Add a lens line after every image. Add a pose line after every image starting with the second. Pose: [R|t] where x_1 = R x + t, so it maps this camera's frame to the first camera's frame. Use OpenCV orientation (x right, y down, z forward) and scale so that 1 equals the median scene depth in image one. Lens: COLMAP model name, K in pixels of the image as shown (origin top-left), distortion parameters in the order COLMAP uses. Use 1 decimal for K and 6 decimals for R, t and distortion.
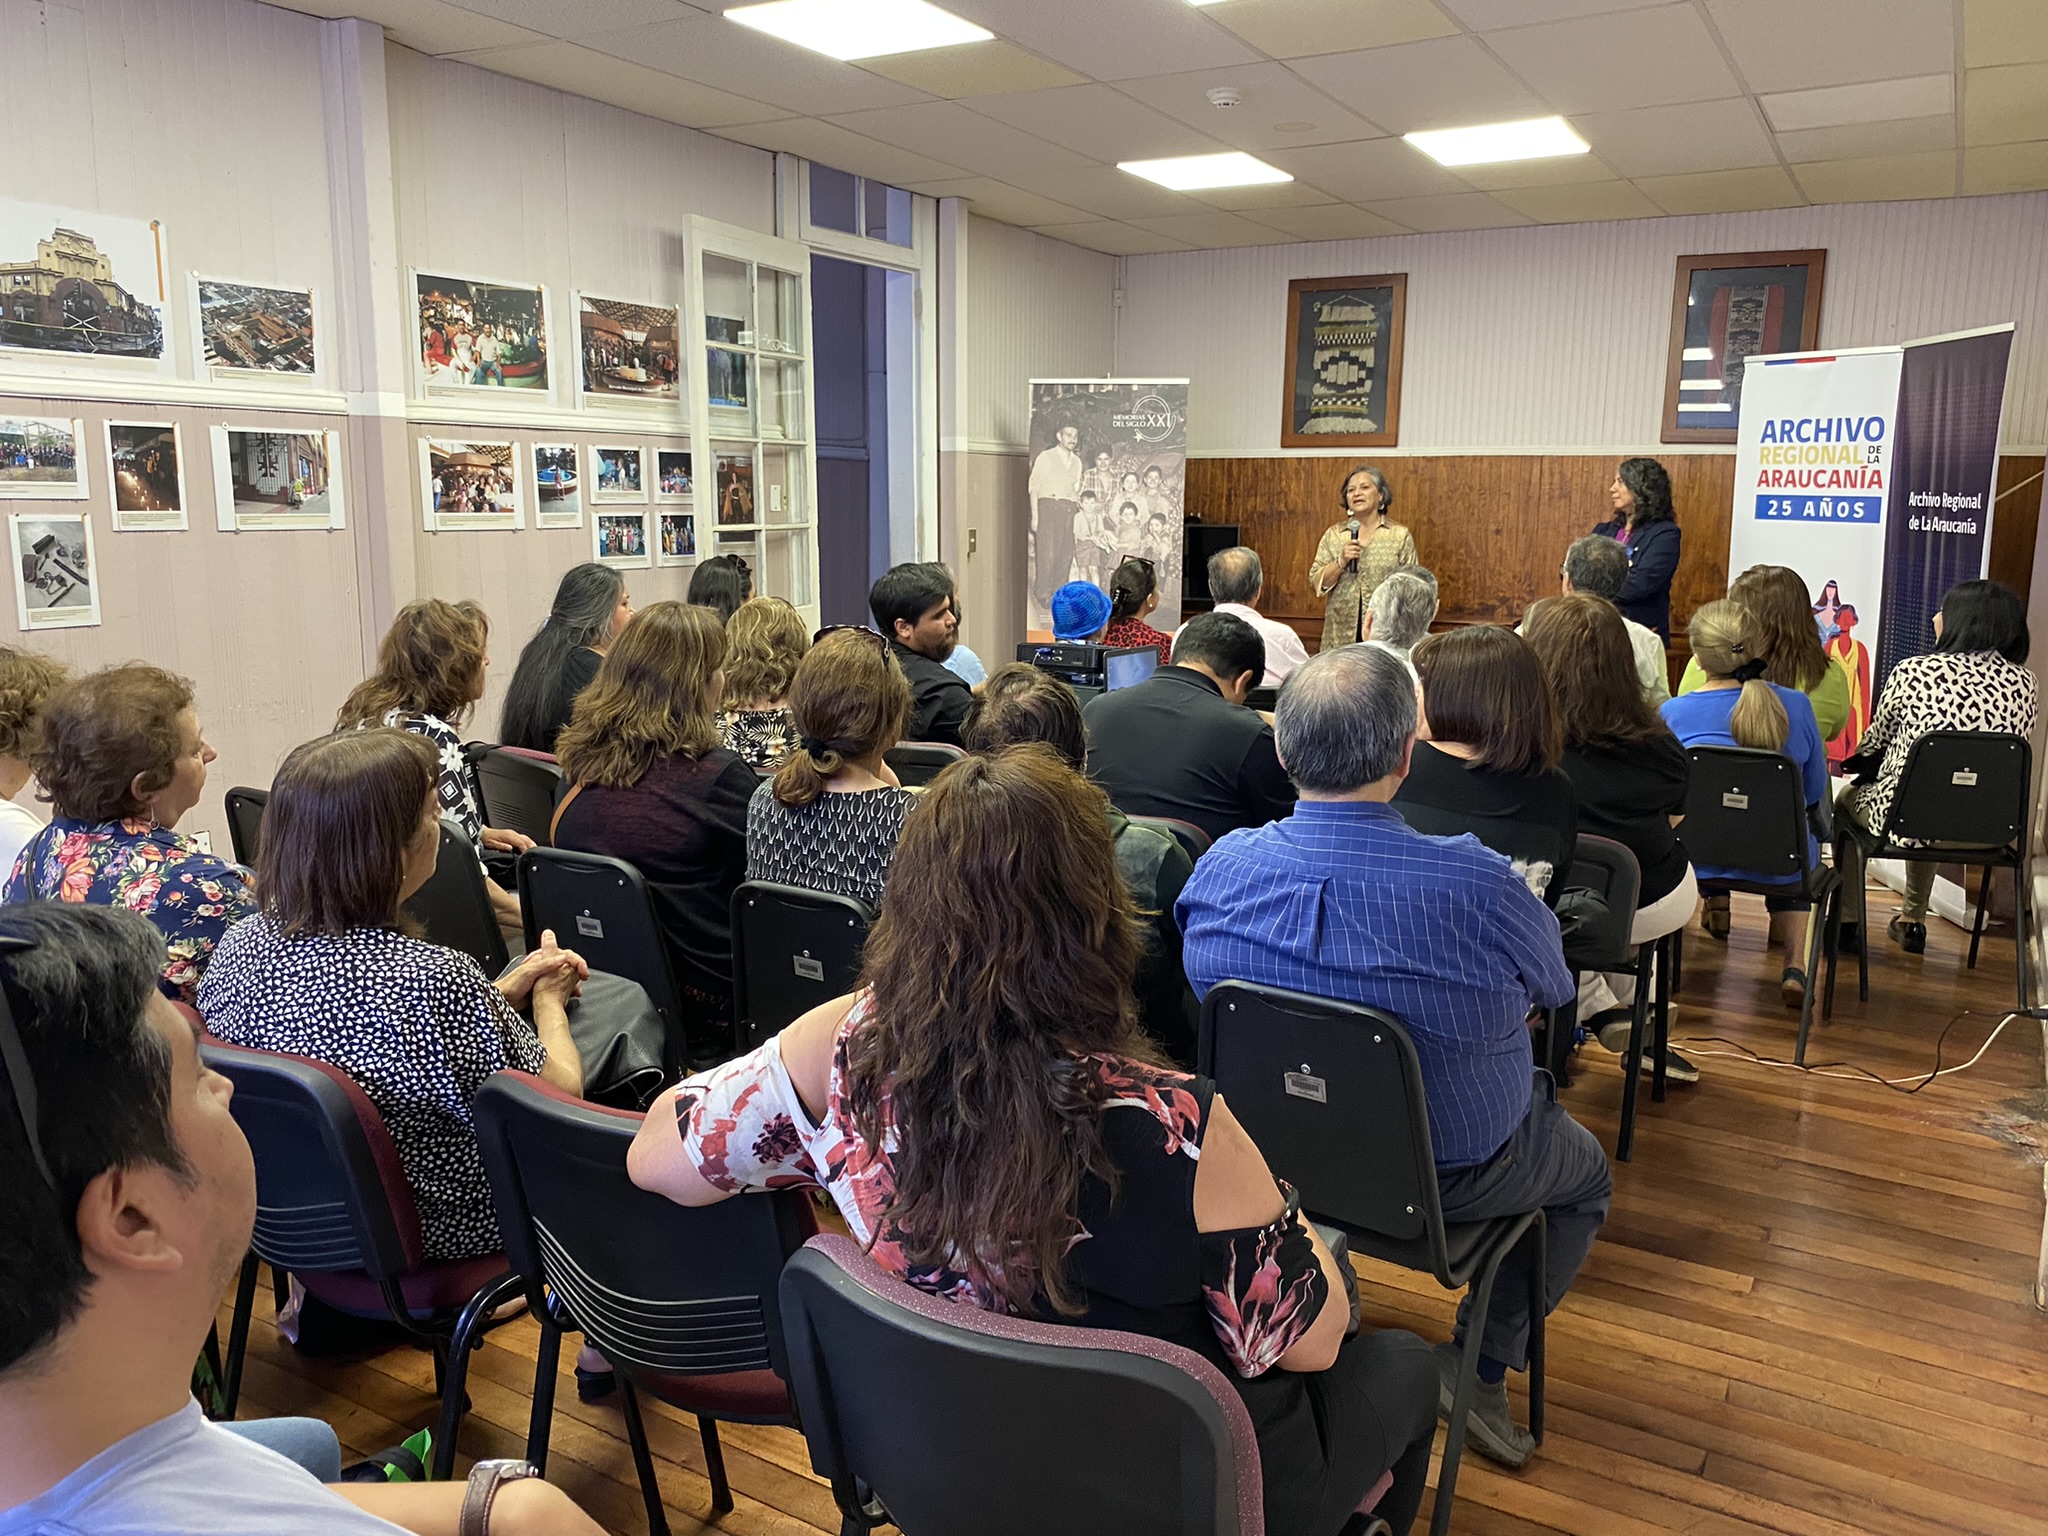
lens RADIAL K [[1668.1, 0, 1024.0], [0, 1668.1, 768.0], [0, 0, 1]] dist [0.011554, 0.010401]
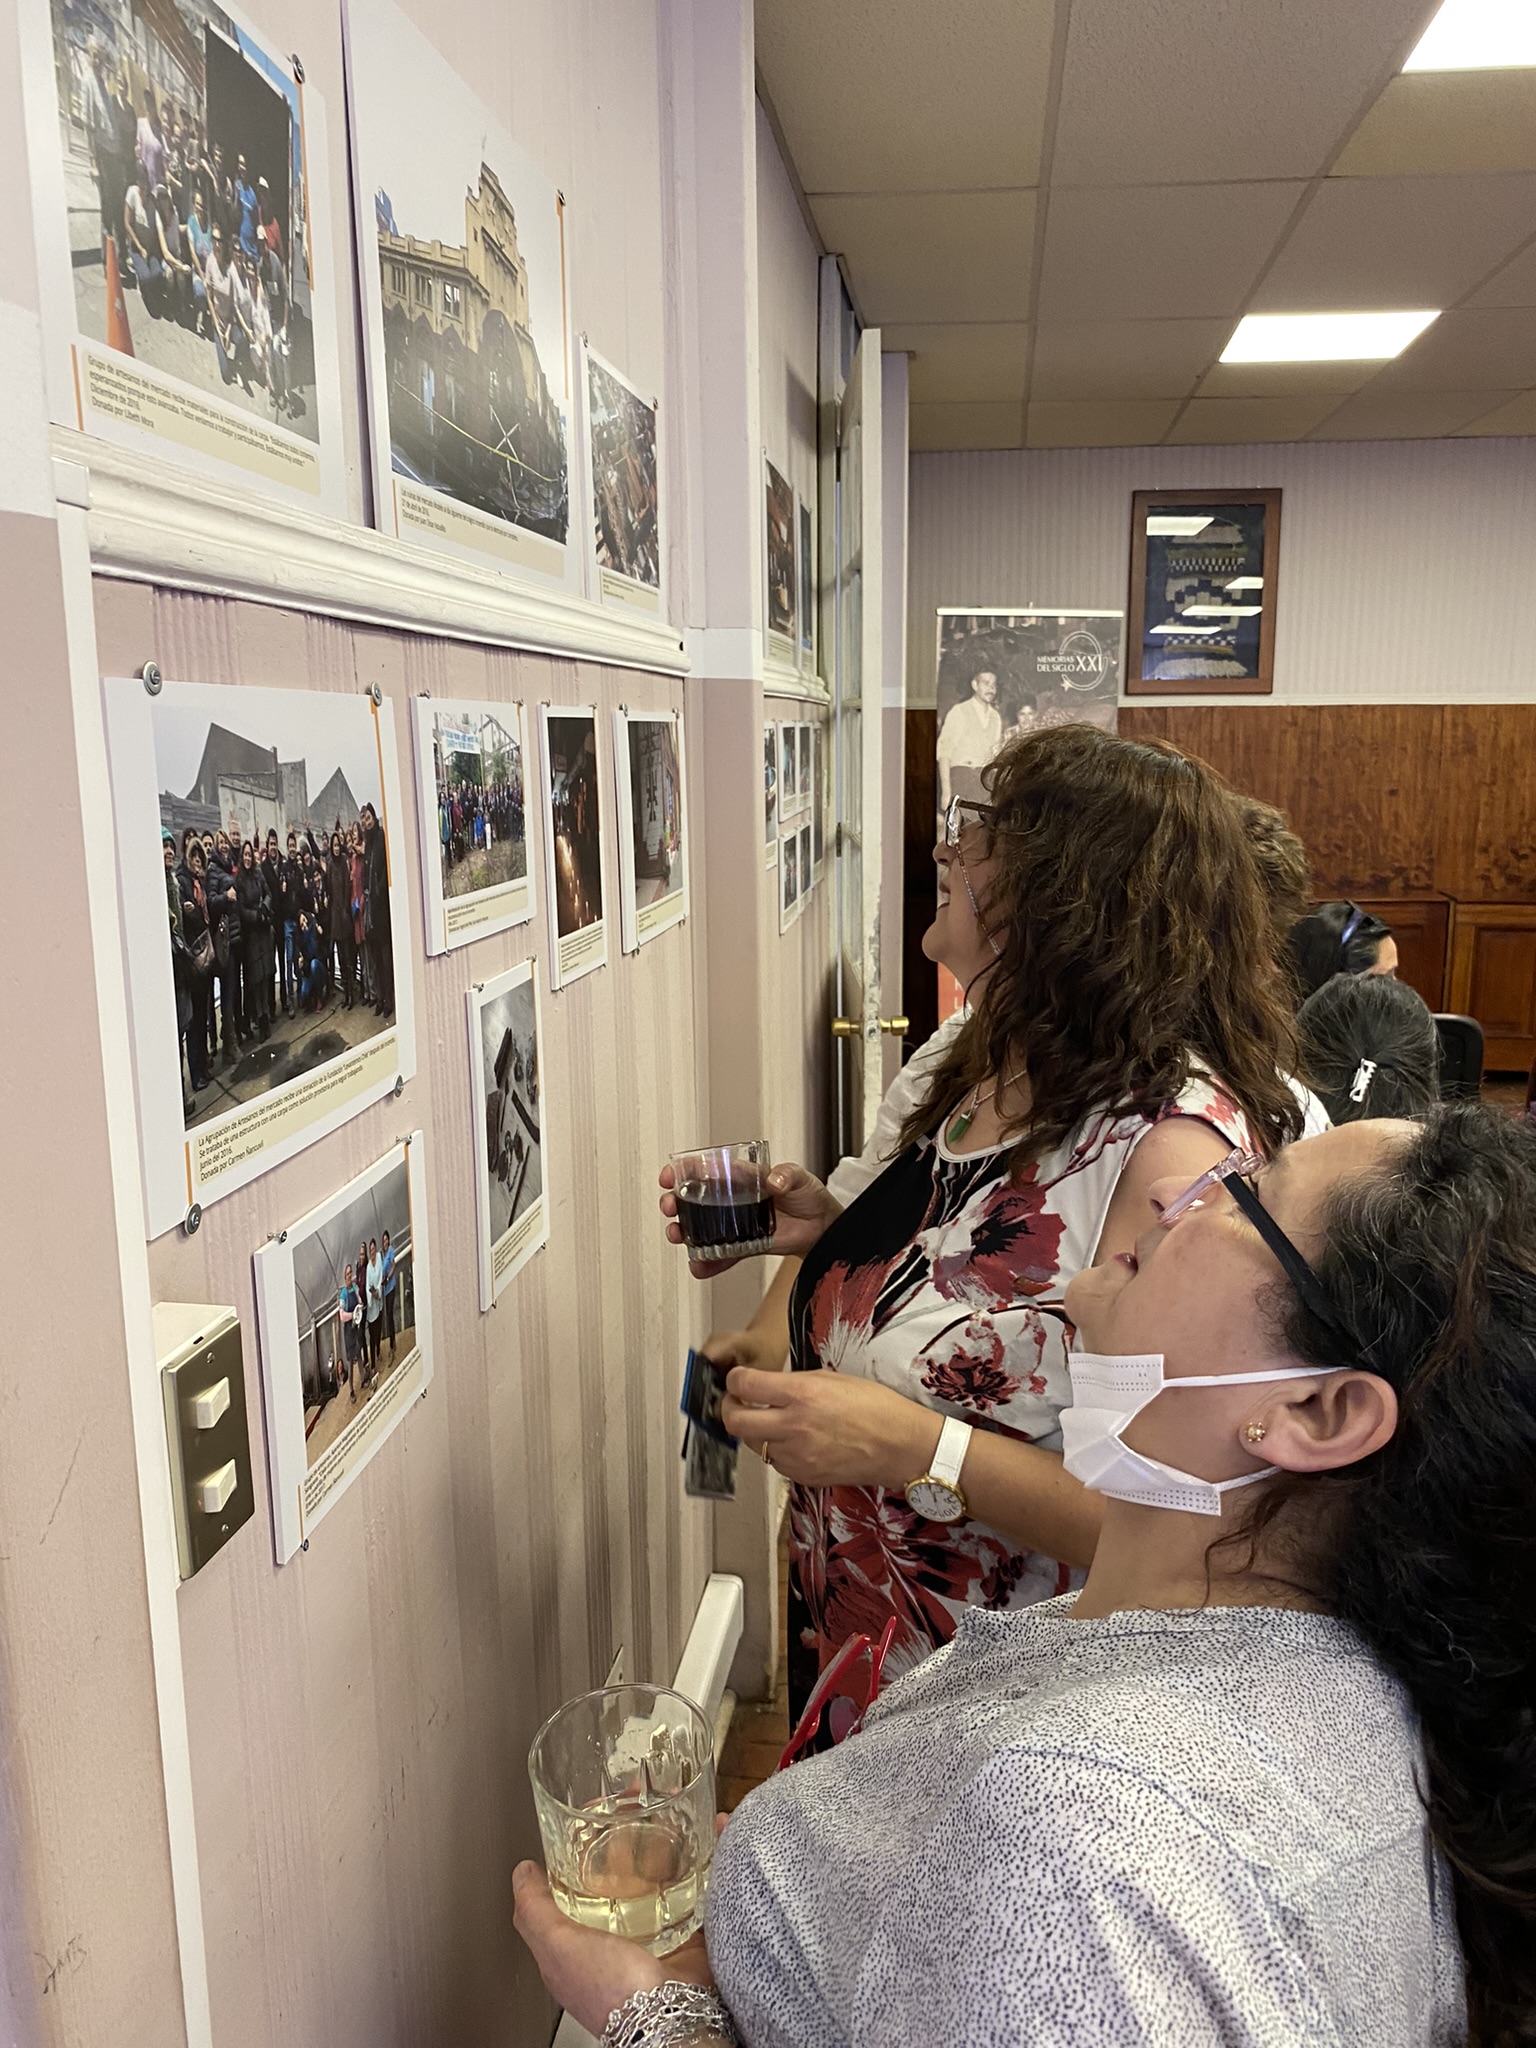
lens RADIAL K [[1613.1, 0, 768.0], [0, 1613.1, 1024.0], [0, 0, 1]] dist [0.002712, 0.001615]
pose [[0.924437, -0.081516, 0.372521, -0.468518], [0.072246, 0.996632, 0.038803, -0.106382], [-0.374429, -0.008958, 0.927212, 0.468769]]
